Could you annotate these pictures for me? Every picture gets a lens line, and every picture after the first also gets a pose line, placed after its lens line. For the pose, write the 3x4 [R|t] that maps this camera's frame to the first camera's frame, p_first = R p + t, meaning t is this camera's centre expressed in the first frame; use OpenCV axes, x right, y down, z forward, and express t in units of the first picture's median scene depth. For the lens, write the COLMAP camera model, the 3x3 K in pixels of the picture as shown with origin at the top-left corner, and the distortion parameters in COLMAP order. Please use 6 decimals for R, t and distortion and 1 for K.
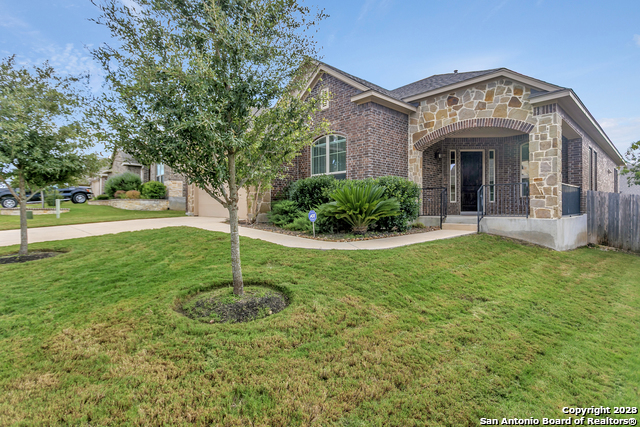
lens RADIAL K [[304.3, 0, 318.1], [0, 304.3, 209.0], [0, 0, 1]] dist [0.005144, 0.000578]
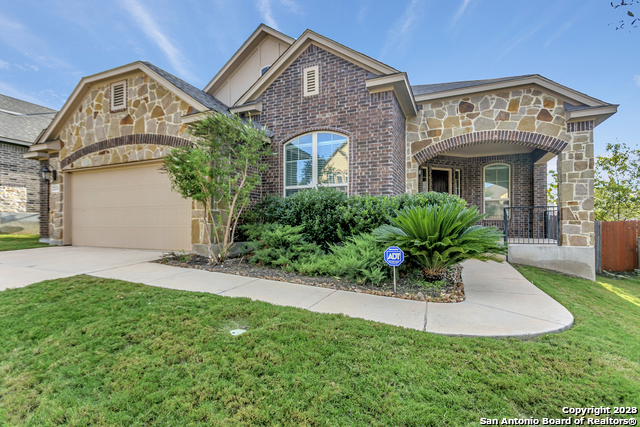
lens RADIAL K [[304.3, 0, 313.5], [0, 304.3, 224.2], [0, 0, 1]] dist [0.005144, 0.000578]
pose [[0.924595, 0.001304, 0.380948, -0.298969], [0.000902, 0.999984, -0.005612, -0.026945], [-0.380949, 0.005532, 0.924579, 0.413148]]
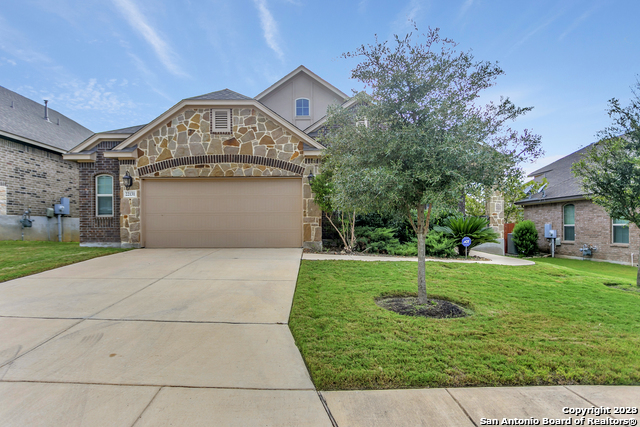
lens RADIAL K [[372.9, 0, 308.8], [0, 372.9, 230.2], [0, 0, 1]] dist [-0.020587, -0.000558]
pose [[0.688418, -0.010119, 0.725244, -1.219897], [0.007882, 0.999948, 0.006470, -0.029469], [-0.725272, 0.001262, 0.688462, 0.335034]]
